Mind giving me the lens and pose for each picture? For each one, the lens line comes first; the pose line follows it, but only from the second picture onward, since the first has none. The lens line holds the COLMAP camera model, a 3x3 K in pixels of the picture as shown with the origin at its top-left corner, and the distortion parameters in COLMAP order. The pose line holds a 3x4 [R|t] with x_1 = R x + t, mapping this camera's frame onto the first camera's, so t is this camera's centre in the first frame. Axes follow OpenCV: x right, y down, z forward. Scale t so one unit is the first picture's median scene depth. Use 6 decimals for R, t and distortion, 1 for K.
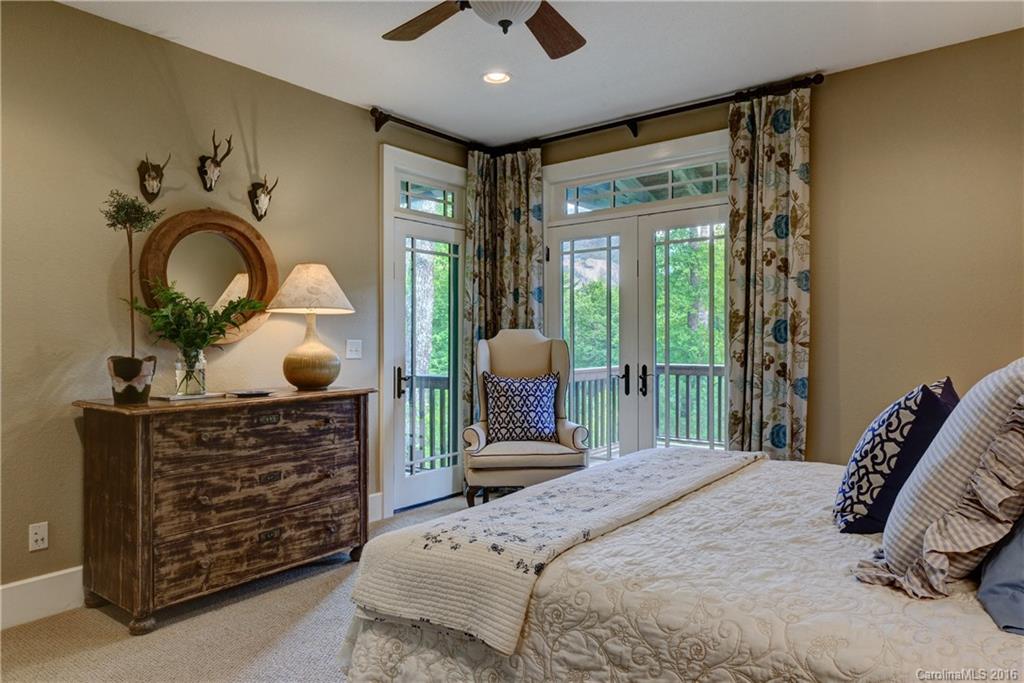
lens RADIAL K [[638.6, 0, 493.8], [0, 638.6, 343.5], [0, 0, 1]] dist [0.000939, 0.003522]
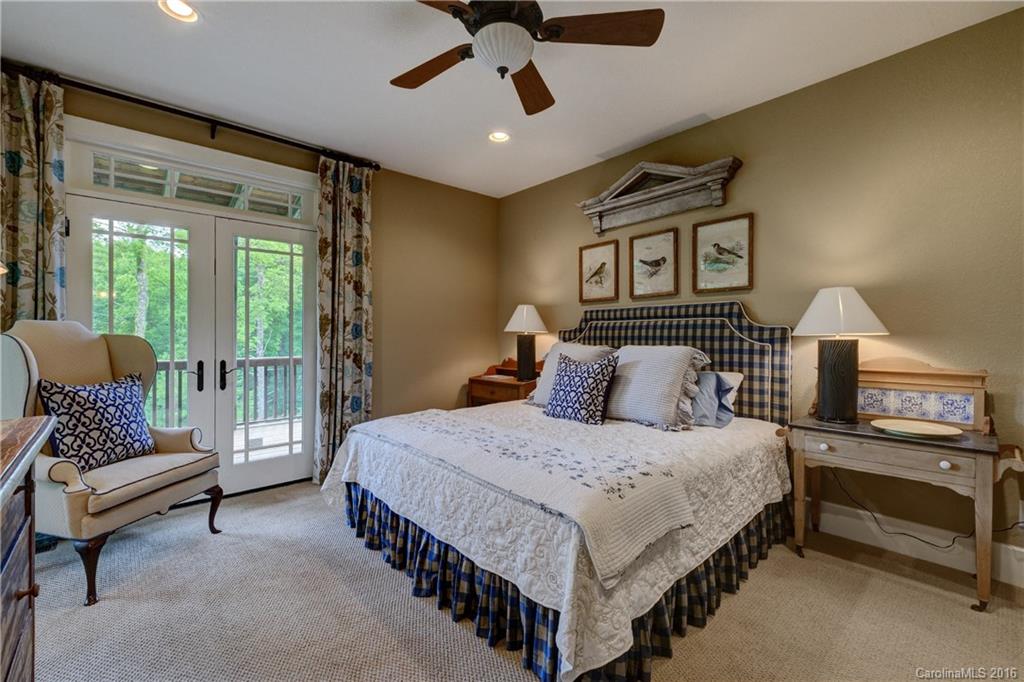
lens RADIAL K [[445.7, 0, 494.7], [0, 445.7, 341.2], [0, 0, 1]] dist [0.019394, -0.002097]
pose [[0.208896, -0.000586, 0.977938, -0.450756], [0.004060, 0.999992, -0.000268, 0.004770], [-0.977929, 0.004026, 0.208897, 0.467561]]
